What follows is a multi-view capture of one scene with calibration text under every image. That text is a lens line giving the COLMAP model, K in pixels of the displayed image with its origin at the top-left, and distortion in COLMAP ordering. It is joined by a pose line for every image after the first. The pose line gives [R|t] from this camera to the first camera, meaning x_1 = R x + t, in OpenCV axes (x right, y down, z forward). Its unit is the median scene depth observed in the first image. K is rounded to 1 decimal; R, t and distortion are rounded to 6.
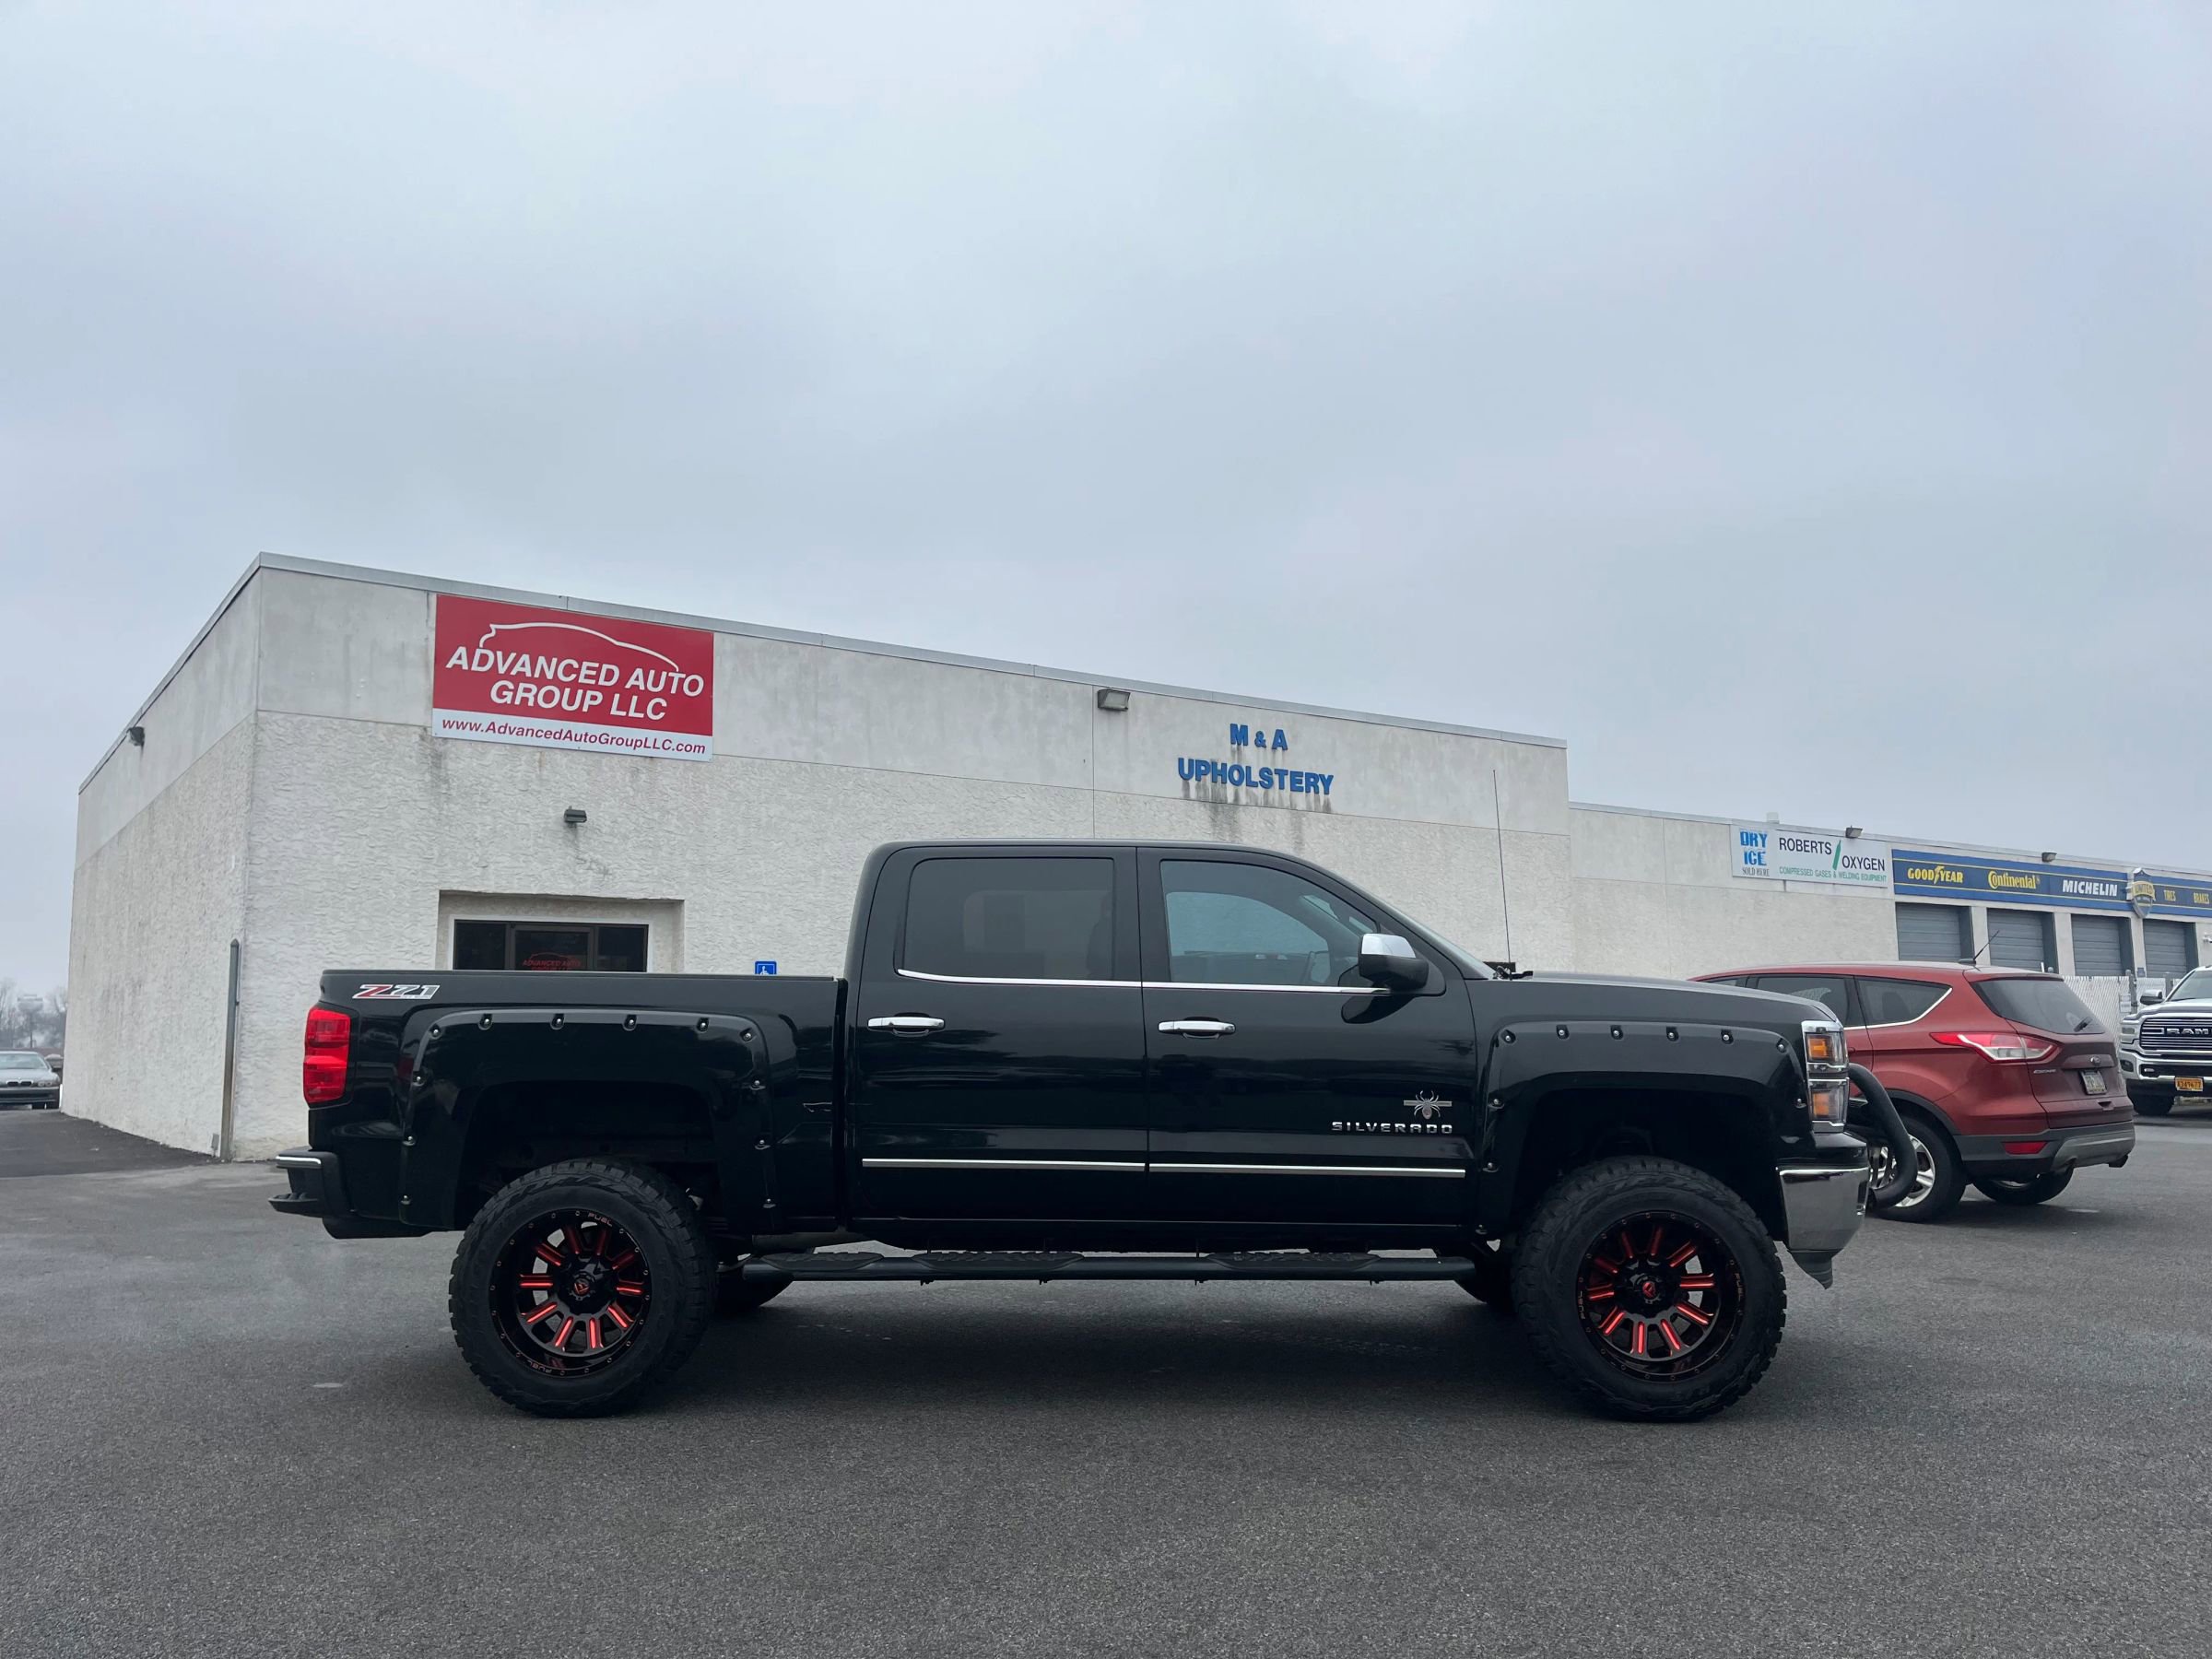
lens RADIAL K [[1602.8, 0, 1056.5], [0, 1602.8, 857.1], [0, 0, 1]] dist [0.070093, -0.092190]
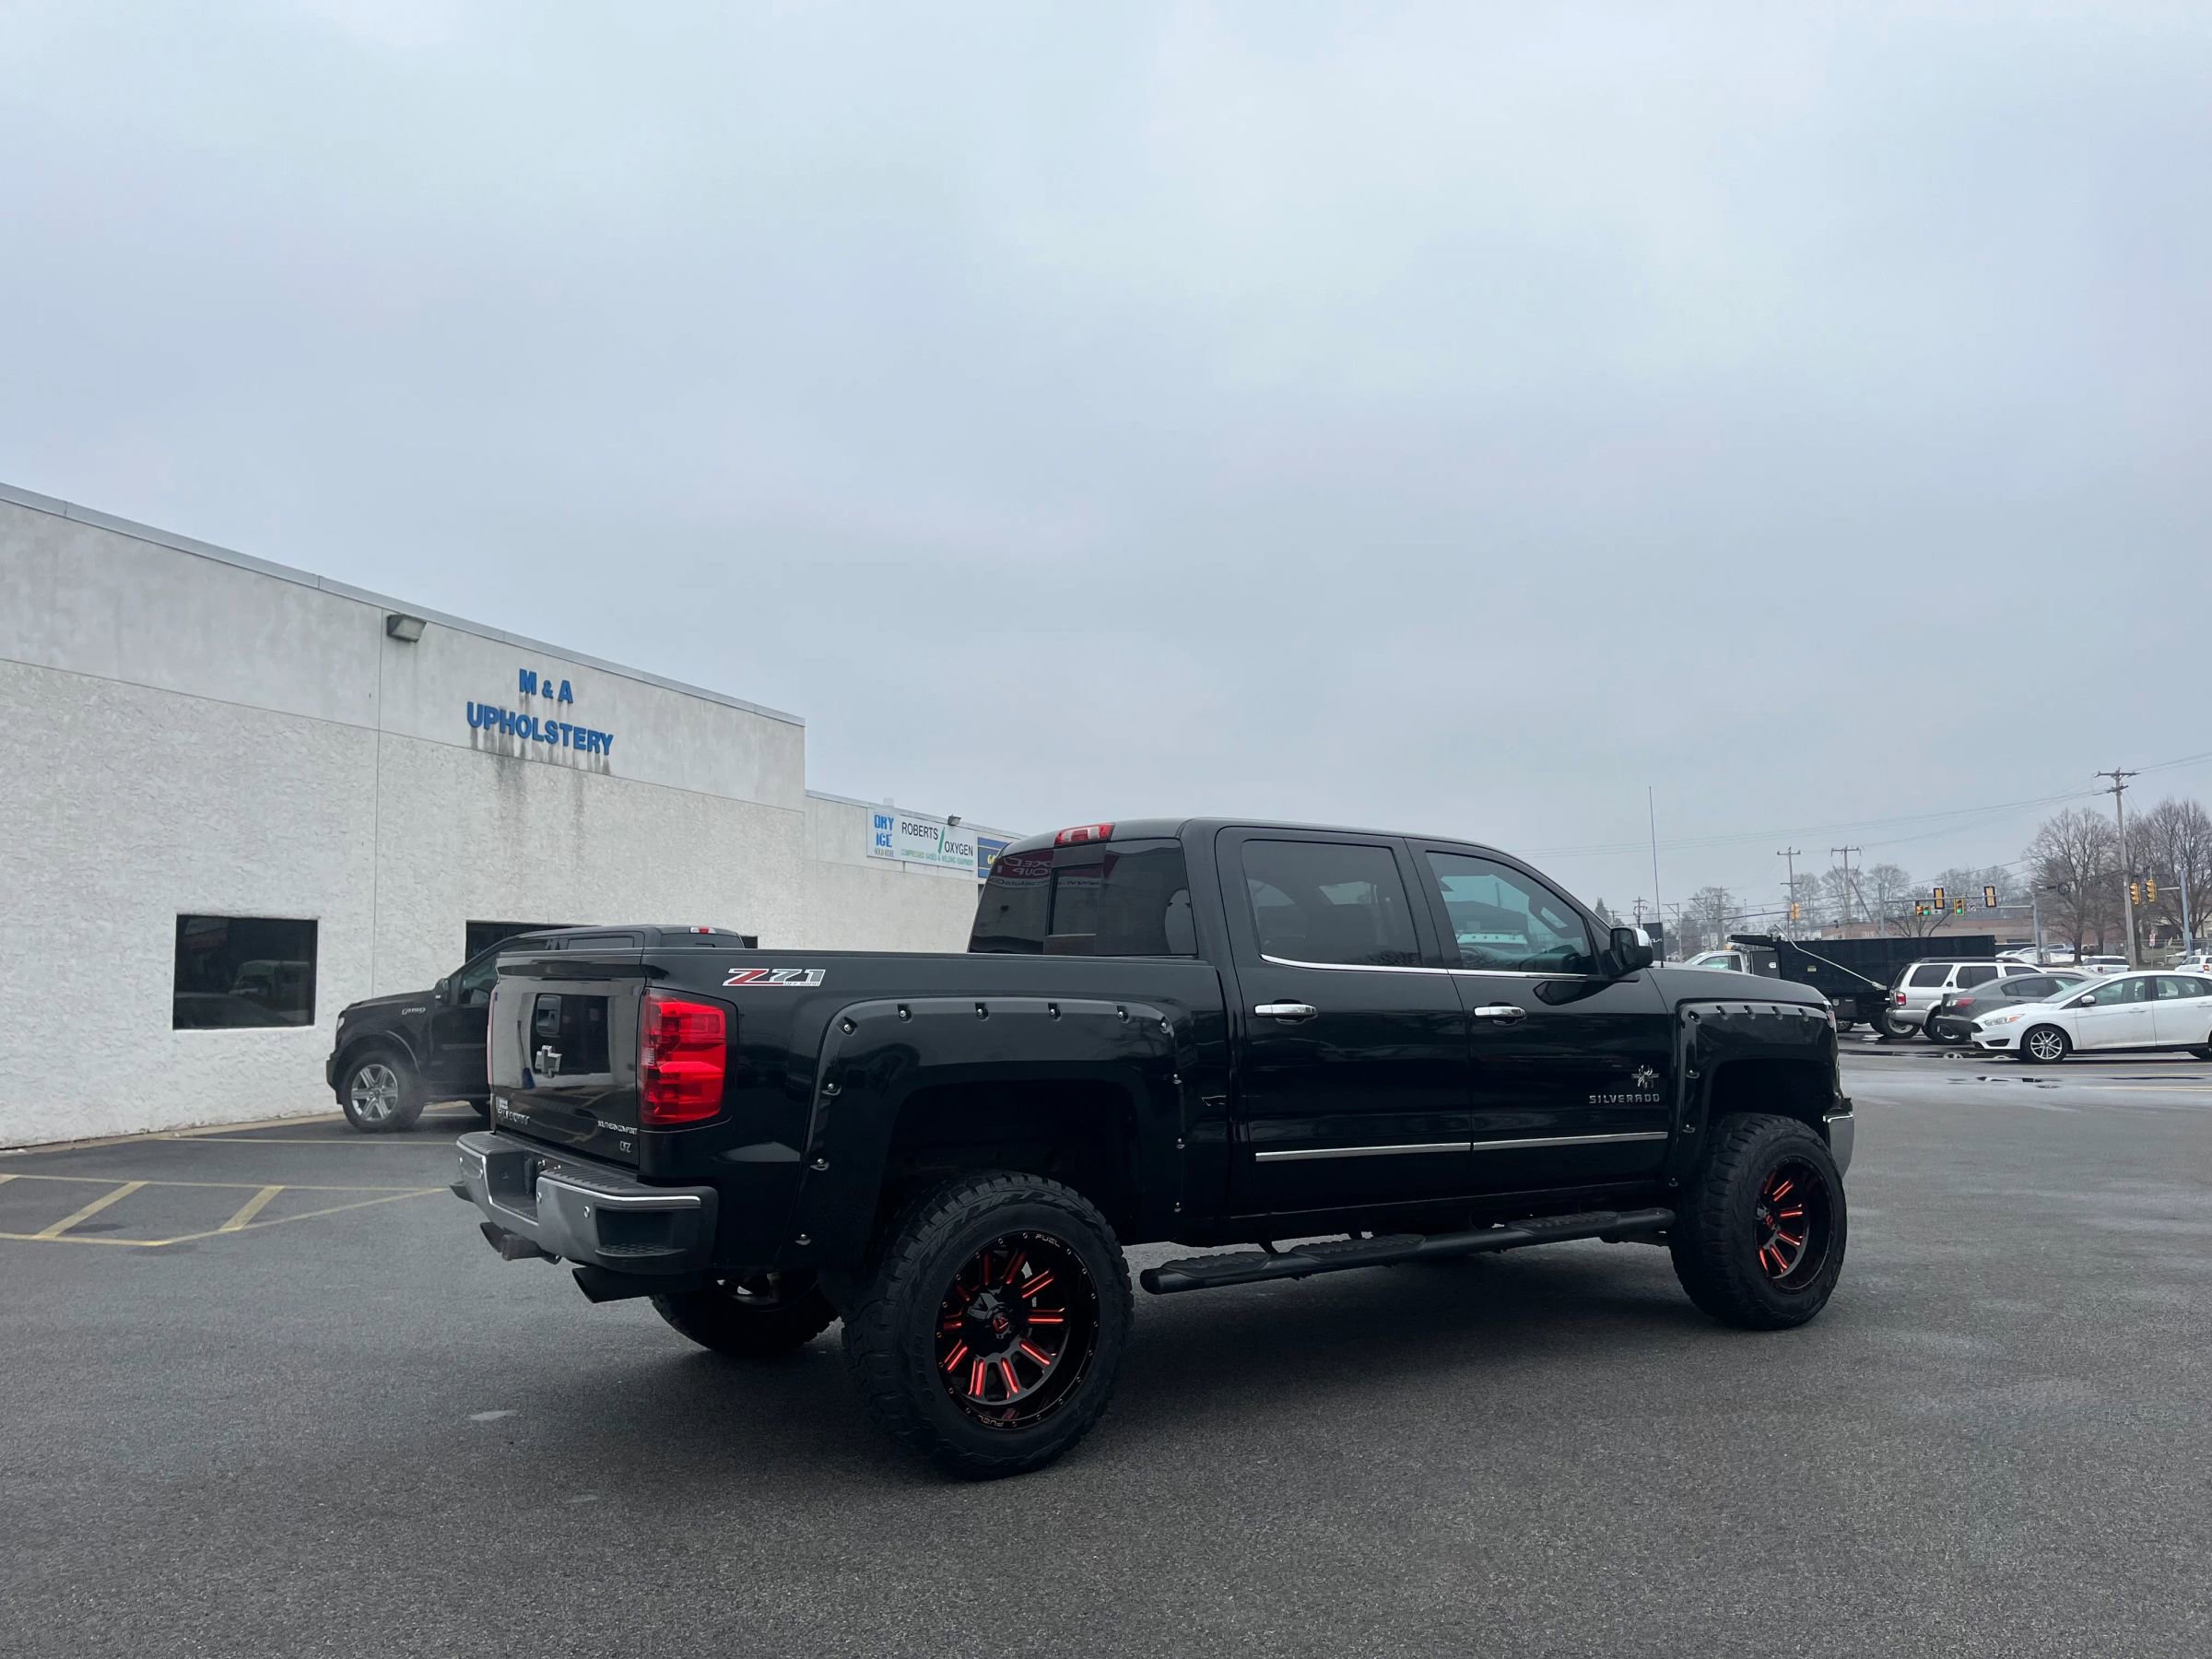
lens RADIAL K [[1661.7, 0, 1042.1], [0, 1661.7, 825.0], [0, 0, 1]] dist [0.077743, -0.145793]
pose [[0.819917, 0.051196, 0.570189, -0.225823], [-0.051785, 0.998543, -0.015190, 0.004212], [-0.570136, -0.017073, 0.821373, 0.075268]]
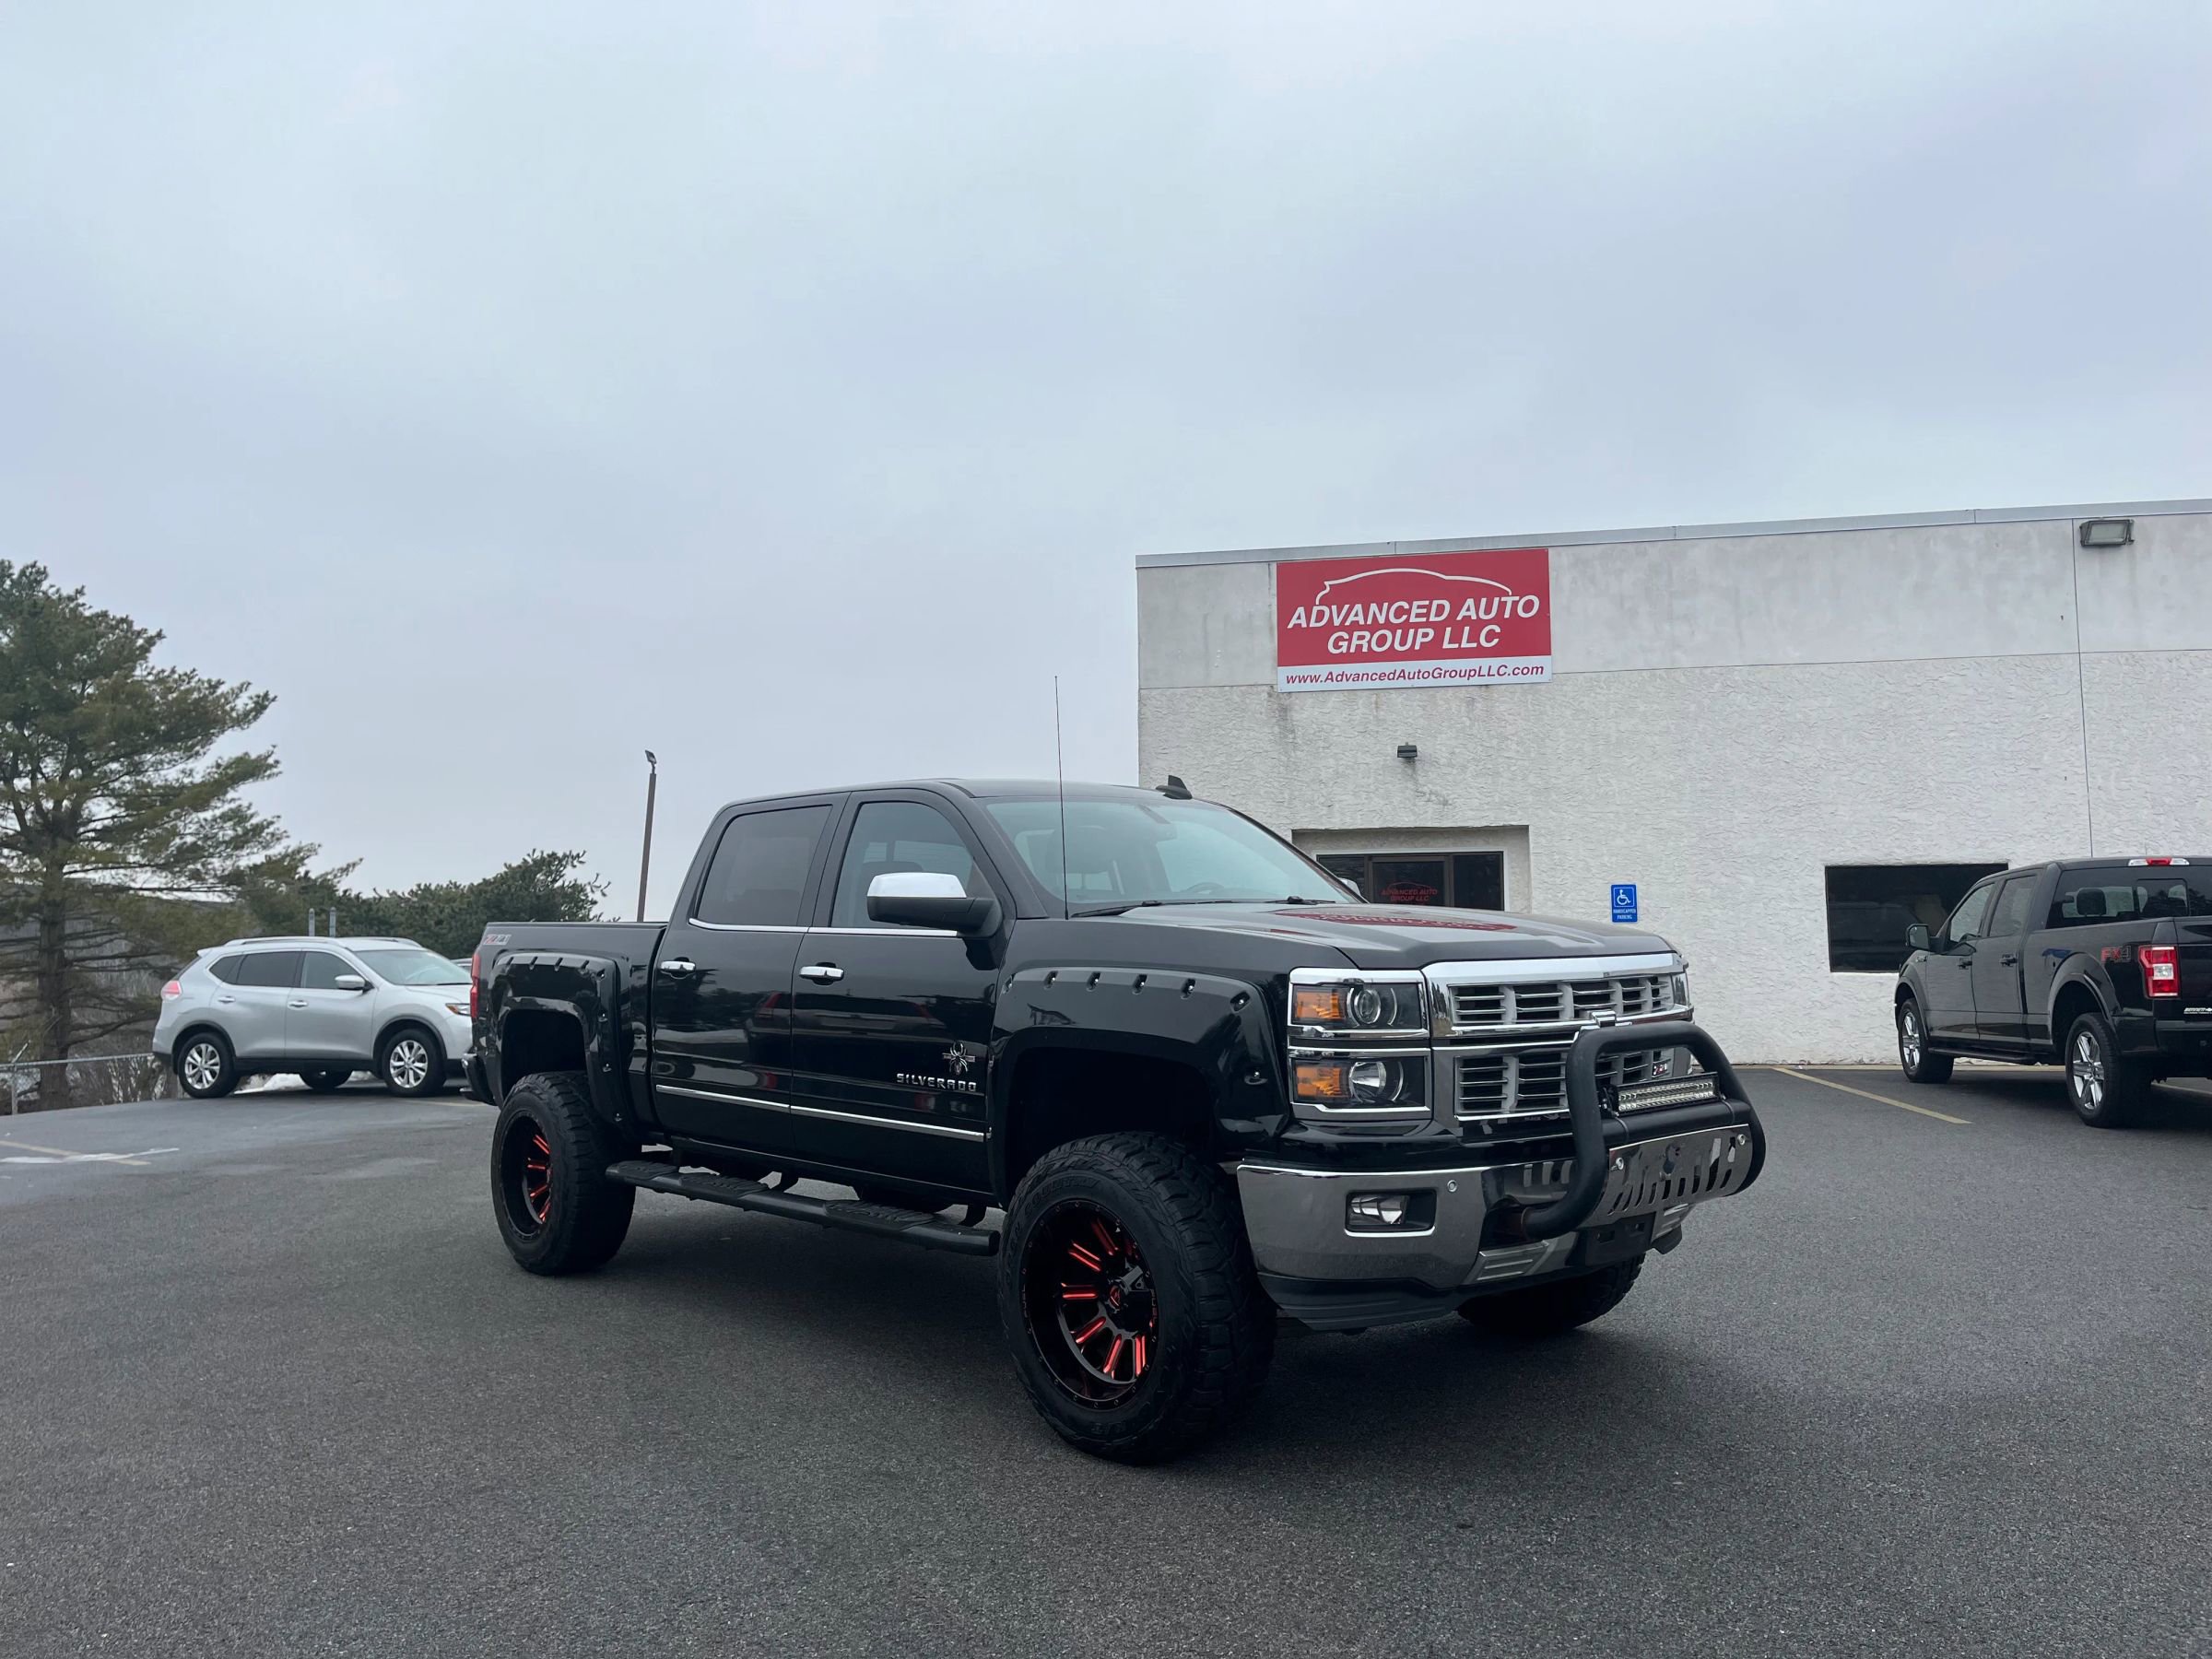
lens RADIAL K [[1578.4, 0, 1106.0], [0, 1578.4, 829.5], [0, 0, 1]] dist [0.078140, -0.082763]
pose [[0.720466, -0.053179, -0.691448, 0.254934], [0.075065, 0.997177, 0.001523, 0.008338], [0.689415, -0.053001, 0.722425, 0.117629]]
